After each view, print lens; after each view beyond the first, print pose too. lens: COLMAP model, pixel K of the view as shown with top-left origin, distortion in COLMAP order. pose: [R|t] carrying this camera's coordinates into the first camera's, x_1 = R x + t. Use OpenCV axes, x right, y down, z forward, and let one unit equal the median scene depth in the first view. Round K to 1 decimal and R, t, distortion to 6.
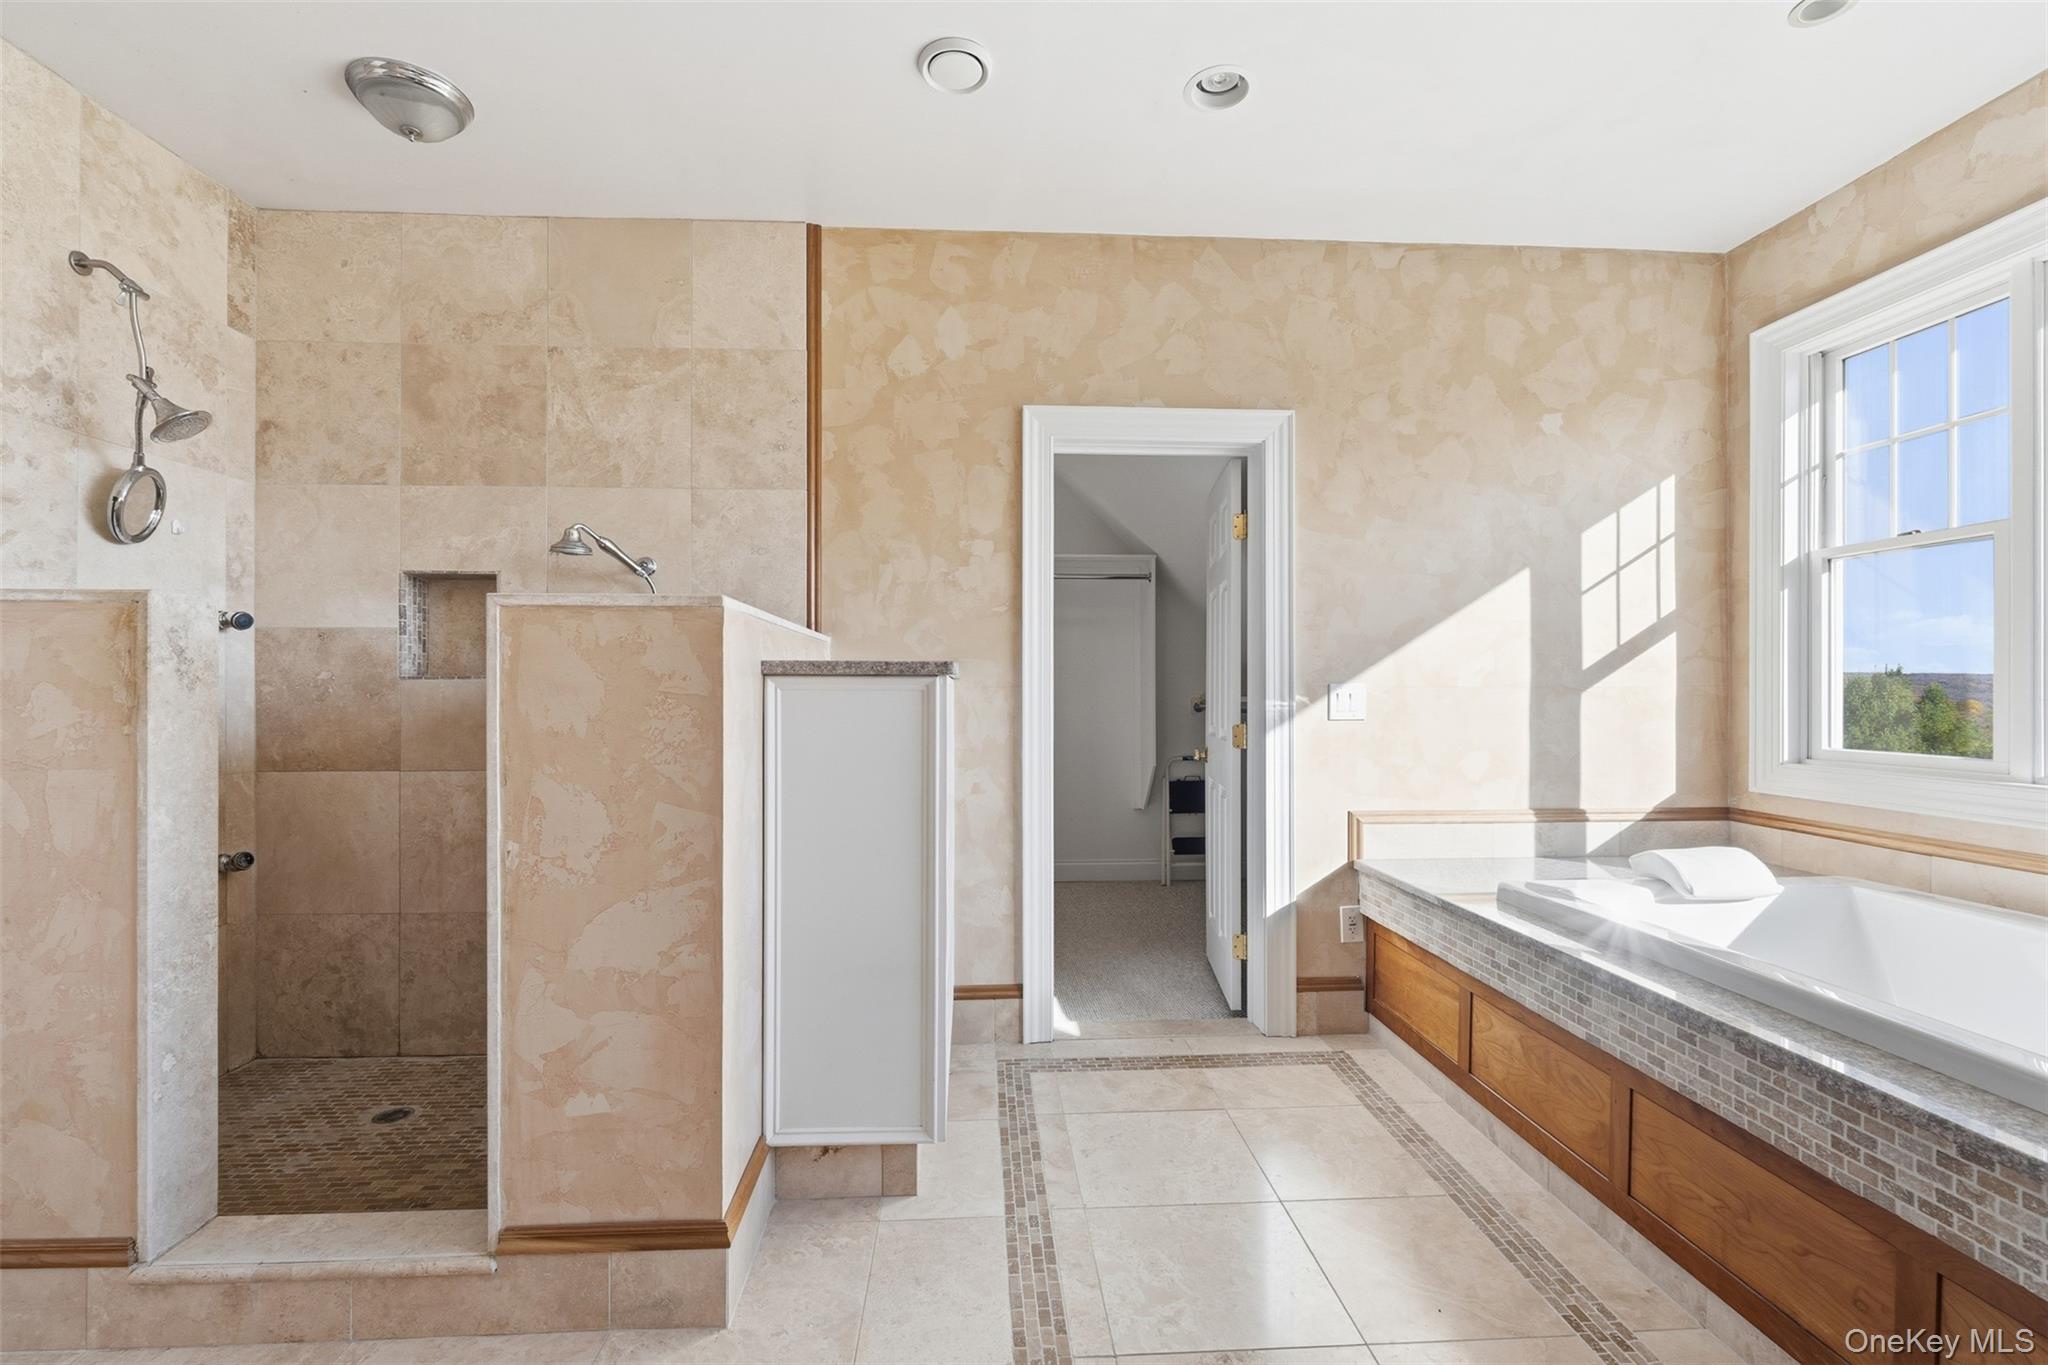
lens RADIAL K [[903.8, 0, 1022.3], [0, 903.8, 688.1], [0, 0, 1]] dist [-0.004219, -0.000492]
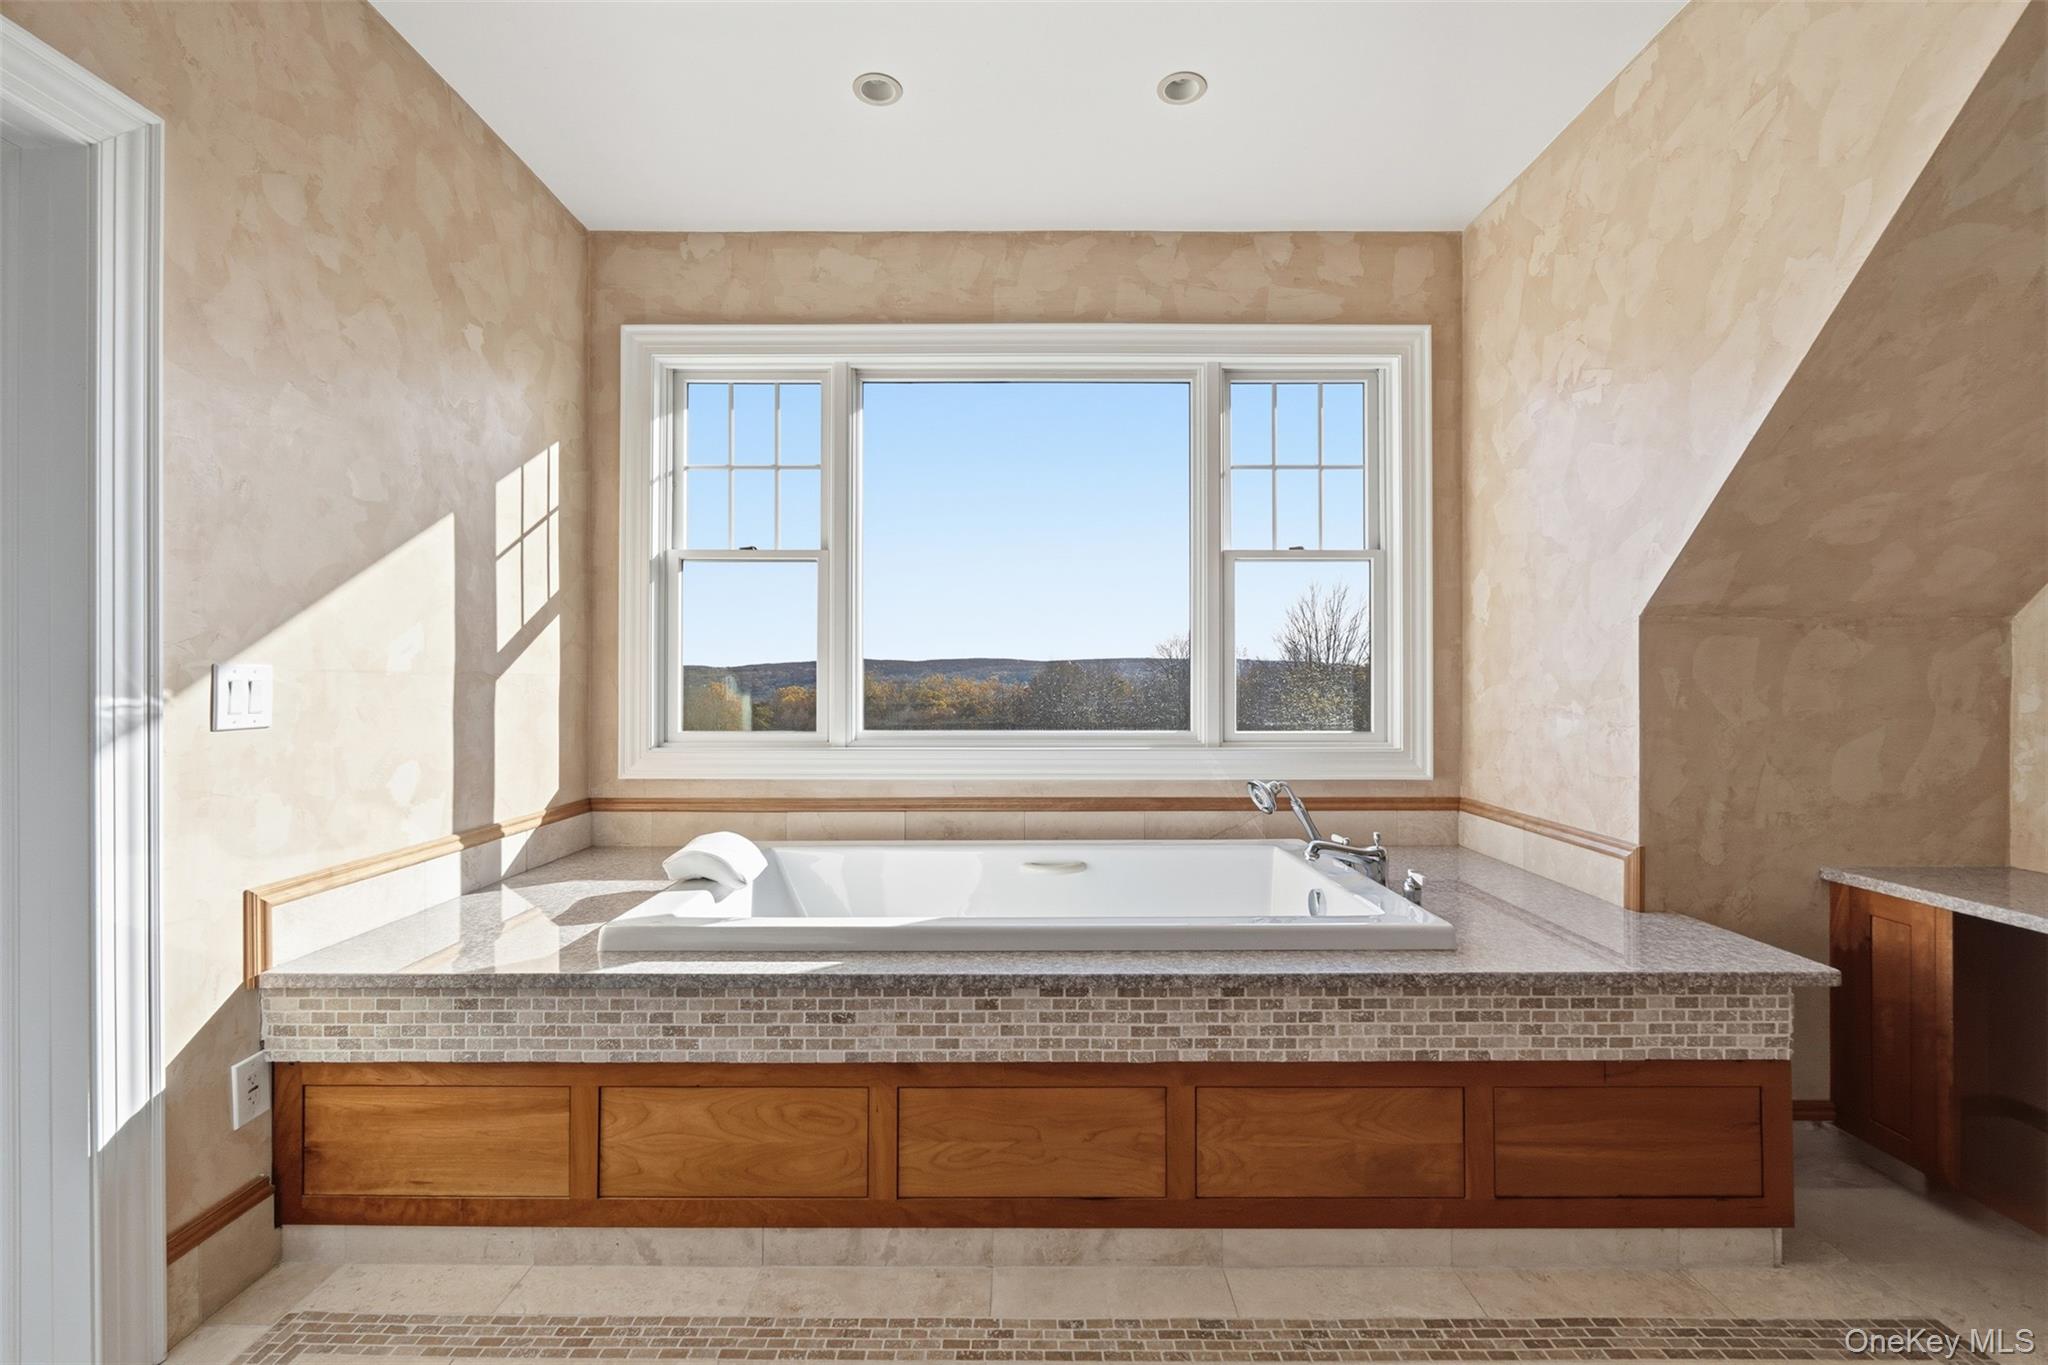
lens RADIAL K [[900.4, 0, 1024.0], [0, 900.4, 682.5], [0, 0, 1]] dist [-0.004474, -0.000022]
pose [[0.055334, 0.000242, 0.998468, -0.178998], [-0.003779, 0.999993, -0.000033, 0.005331], [-0.998461, -0.003771, 0.055334, 0.513636]]
